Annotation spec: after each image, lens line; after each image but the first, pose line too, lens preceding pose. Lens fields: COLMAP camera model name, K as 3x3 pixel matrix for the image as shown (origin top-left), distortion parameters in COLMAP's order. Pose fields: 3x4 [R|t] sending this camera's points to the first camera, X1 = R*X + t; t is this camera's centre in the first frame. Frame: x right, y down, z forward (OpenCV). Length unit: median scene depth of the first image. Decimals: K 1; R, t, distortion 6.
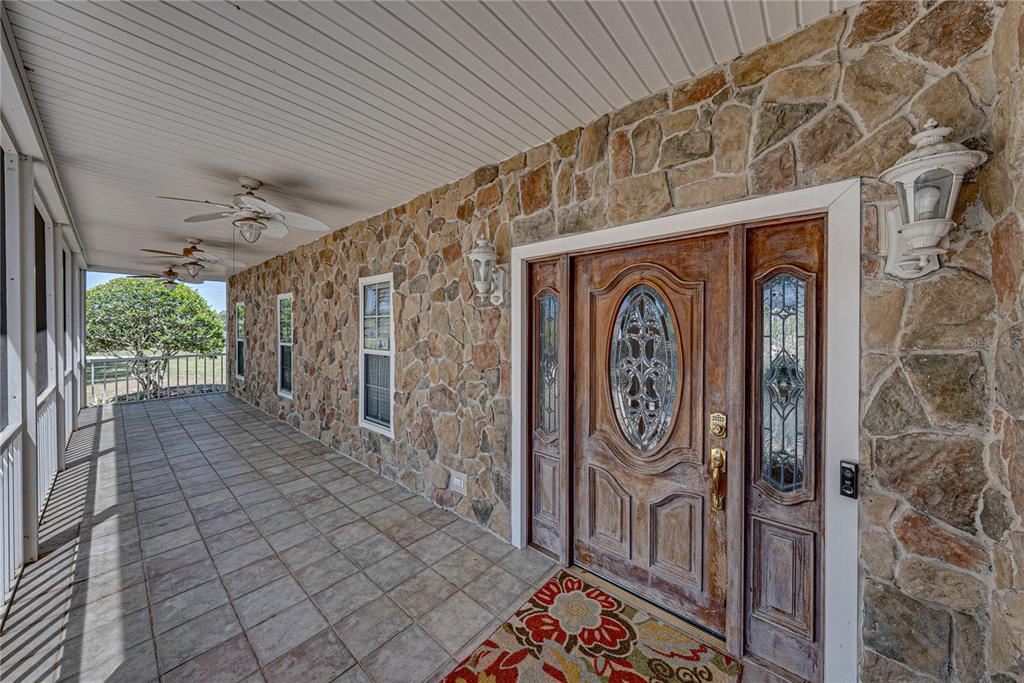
lens RADIAL K [[352.6, 0, 512.8], [0, 352.6, 338.4], [0, 0, 1]] dist [-0.000526, 0.000004]
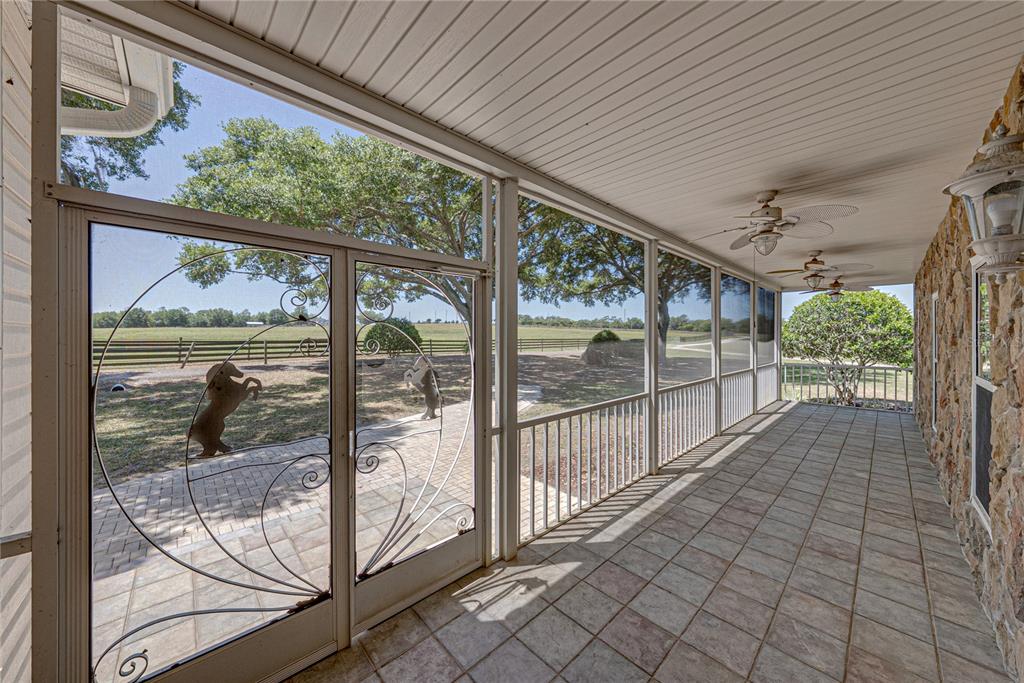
lens RADIAL K [[352.6, 0, 512.8], [0, 352.6, 338.4], [0, 0, 1]] dist [-0.000526, 0.000004]
pose [[-0.096433, 0.005149, -0.995326, 0.324128], [-0.029916, 0.999520, 0.008070, -0.018123], [0.994890, 0.030554, -0.096233, 0.373452]]
